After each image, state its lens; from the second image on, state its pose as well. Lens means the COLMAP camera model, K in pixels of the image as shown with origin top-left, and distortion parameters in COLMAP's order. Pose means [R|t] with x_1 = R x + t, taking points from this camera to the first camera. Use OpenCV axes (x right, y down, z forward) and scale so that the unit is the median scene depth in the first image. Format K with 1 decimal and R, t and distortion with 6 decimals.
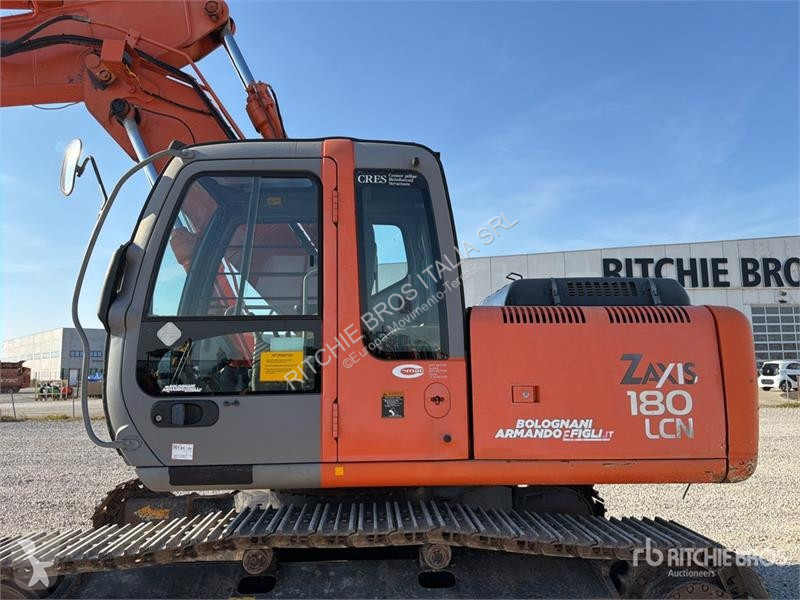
lens RADIAL K [[572.0, 0, 374.4], [0, 572.0, 283.4], [0, 0, 1]] dist [0.071322, -0.119855]
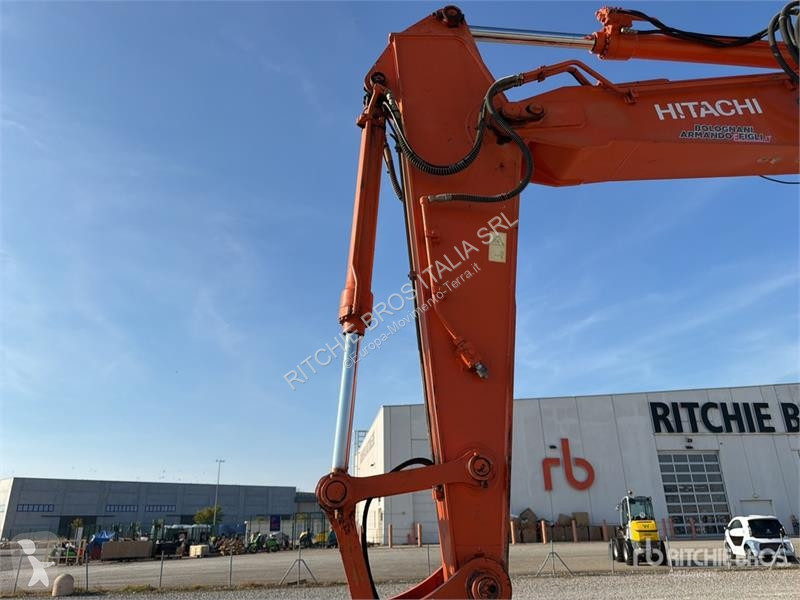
lens RADIAL K [[580.4, 0, 400.0], [0, 580.4, 295.0], [0, 0, 1]] dist [-0.000673, -0.002090]
pose [[0.995183, 0.028010, 0.093943, -0.131396], [-0.006128, 0.974212, -0.225550, 0.004958], [-0.097838, 0.223888, 0.969692, 0.036556]]
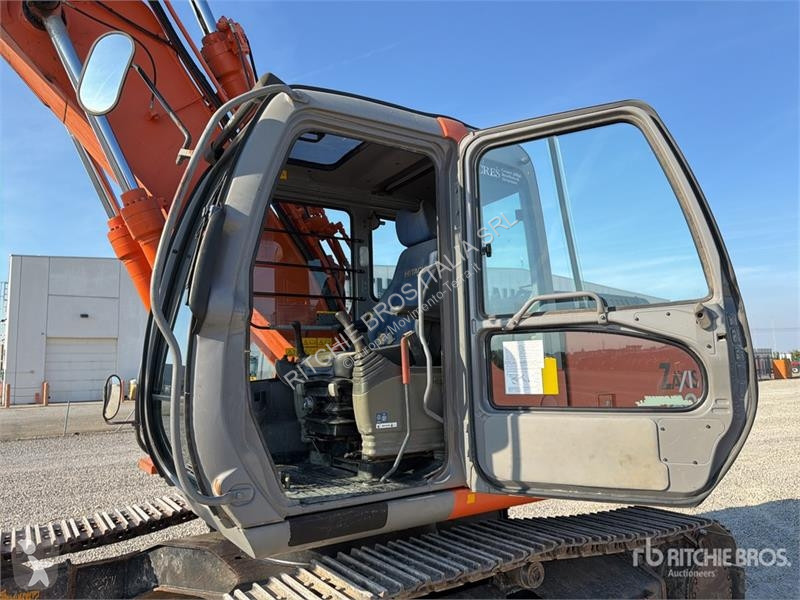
lens RADIAL K [[576.7, 0, 402.1], [0, 576.7, 316.2], [0, 0, 1]] dist [0.056509, -0.084753]
pose [[0.839151, 0.042262, 0.542254, -0.044127], [-0.064241, 0.997699, 0.021656, 0.002305], [-0.540091, -0.053008, 0.839936, 0.019966]]
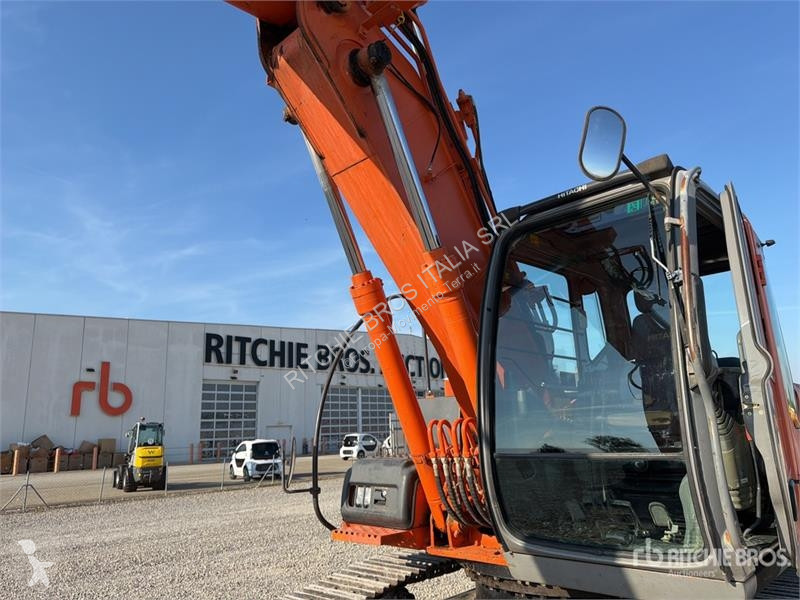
lens RADIAL K [[579.2, 0, 398.6], [0, 579.2, 305.3], [0, 0, 1]] dist [0.066507, -0.089423]
pose [[0.703346, 0.141206, 0.696682, -0.082408], [-0.078530, 0.989508, -0.121276, 0.006276], [-0.706497, 0.030588, 0.707055, 0.048128]]
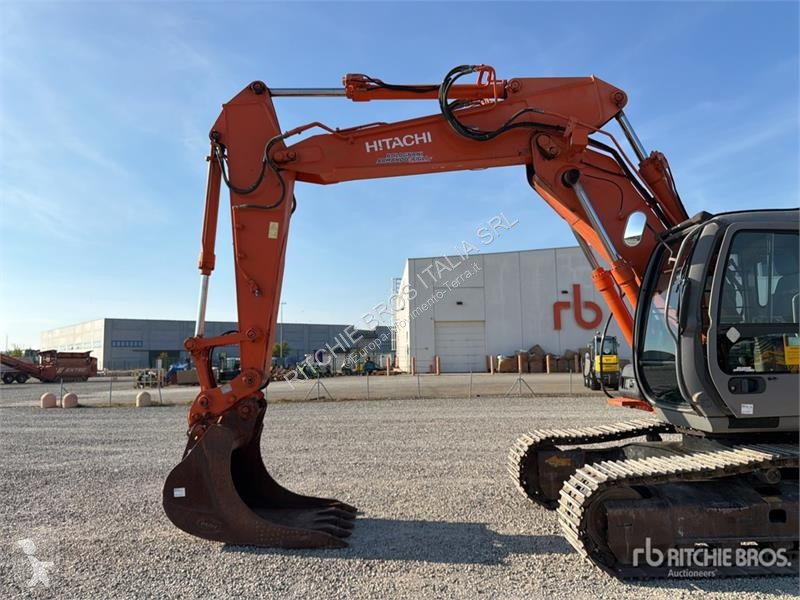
lens RADIAL K [[570.6, 0, 401.4], [0, 570.6, 302.2], [0, 0, 1]] dist [0.062287, -0.082275]
pose [[0.999969, -0.005341, 0.005836, -0.083878], [0.005025, 0.998589, 0.052866, -0.005967], [-0.006110, -0.052835, 0.998585, -0.037407]]
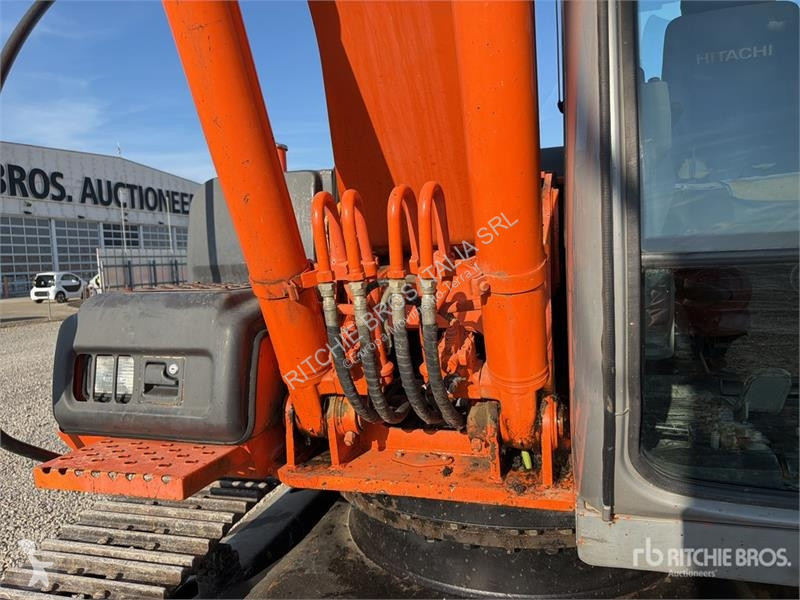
lens RADIAL K [[583.9, 0, 400.0], [0, 583.9, 300.0], [0, 0, 1]] dist [0.078426, -0.082336]
pose [[0.313973, -0.067415, 0.947036, -0.052946], [-0.097321, 0.989936, 0.102734, 0.013368], [-0.944431, -0.124422, 0.304252, 0.083987]]
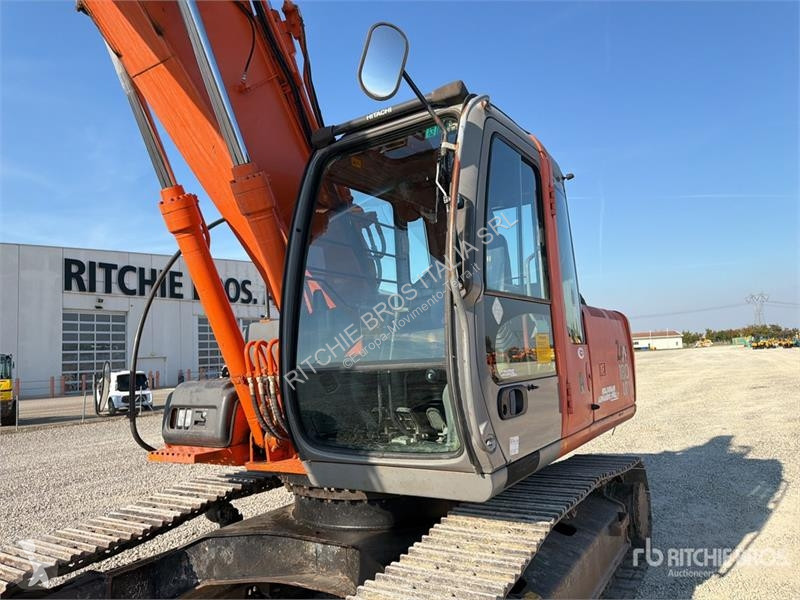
lens RADIAL K [[579.3, 0, 406.1], [0, 579.3, 302.0], [0, 0, 1]] dist [0.005495, 0.001064]
pose [[0.543064, 0.066955, 0.837018, -0.076821], [-0.081692, 0.996300, -0.026694, 0.006849], [-0.835708, -0.053881, 0.546524, 0.041374]]
